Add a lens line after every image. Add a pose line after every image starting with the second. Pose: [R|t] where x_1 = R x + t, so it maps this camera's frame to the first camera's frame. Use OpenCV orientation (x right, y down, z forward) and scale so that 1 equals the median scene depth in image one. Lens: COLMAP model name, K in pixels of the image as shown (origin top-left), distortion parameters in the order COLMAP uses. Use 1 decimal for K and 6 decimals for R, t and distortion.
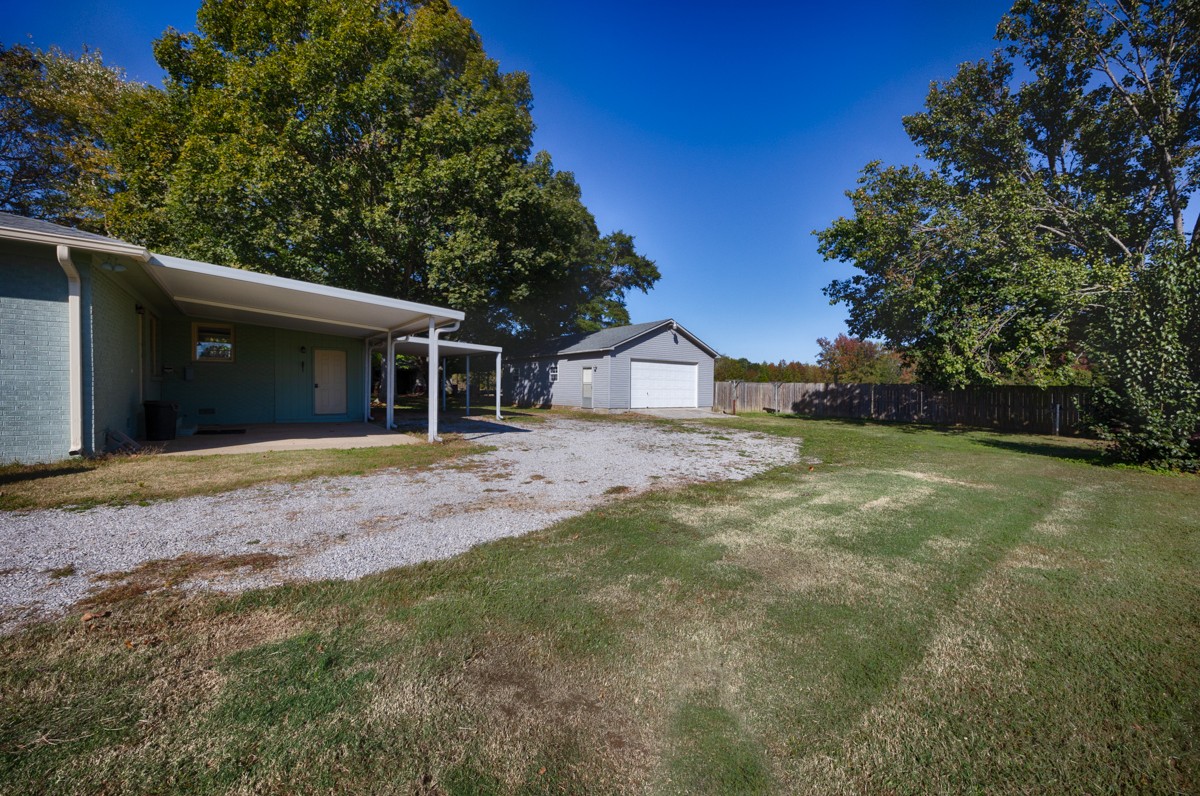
lens RADIAL K [[497.0, 0, 614.0], [0, 497.0, 401.3], [0, 0, 1]] dist [0.002307, 0.000139]
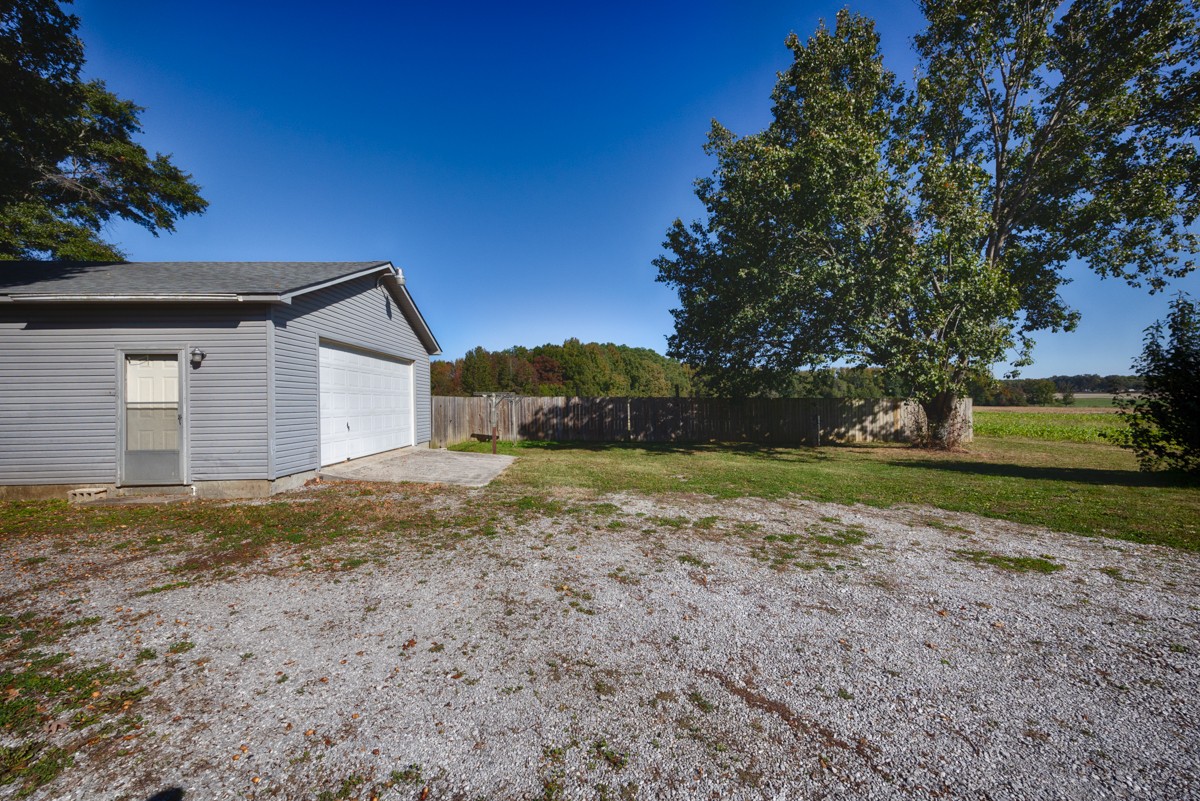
lens RADIAL K [[475.4, 0, 606.7], [0, 475.4, 399.8], [0, 0, 1]] dist [0.006408, 0.000089]
pose [[0.598429, -0.013465, 0.801062, -0.174594], [0.032770, 0.999433, -0.007681, -0.037448], [-0.800505, 0.030848, 0.598531, 0.802890]]
